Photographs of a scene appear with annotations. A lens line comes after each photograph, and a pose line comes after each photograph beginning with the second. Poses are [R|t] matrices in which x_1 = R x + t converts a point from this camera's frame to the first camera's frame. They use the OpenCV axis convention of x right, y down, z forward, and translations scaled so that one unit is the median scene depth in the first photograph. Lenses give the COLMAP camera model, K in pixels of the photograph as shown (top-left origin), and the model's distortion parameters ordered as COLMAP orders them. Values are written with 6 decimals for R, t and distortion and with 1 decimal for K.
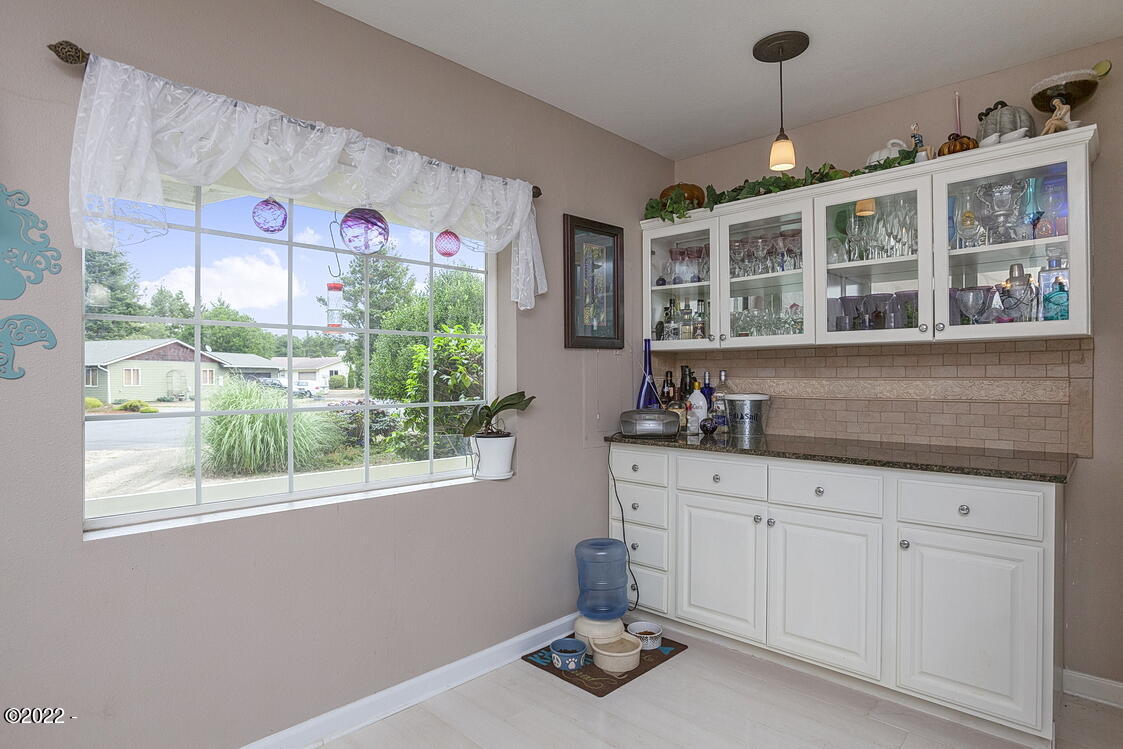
lens RADIAL K [[627.9, 0, 561.5], [0, 627.9, 374.5], [0, 0, 1]] dist [-0.003869, -0.000126]
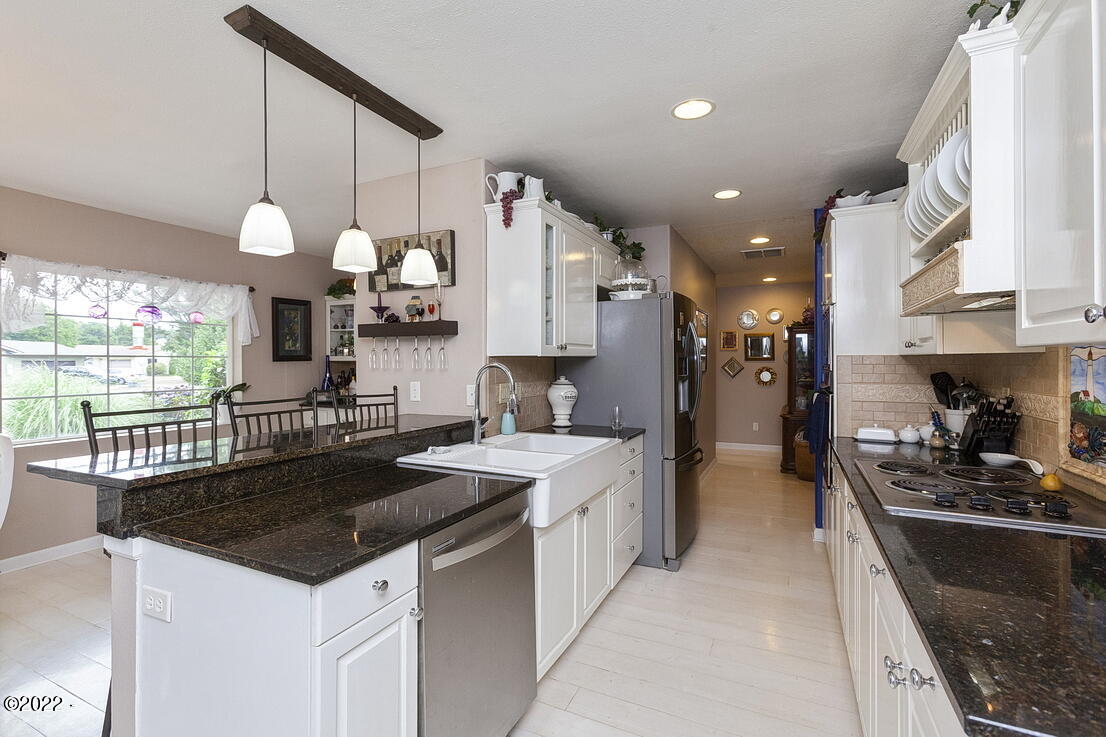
lens RADIAL K [[505.4, 0, 553.0], [0, 505.4, 368.5], [0, 0, 1]] dist [-0.000912, 0.015551]
pose [[0.949628, -0.003296, 0.313362, 0.312232], [-0.000807, 0.999916, 0.012963, -0.035795], [-0.313378, -0.012563, 0.949545, -0.761569]]
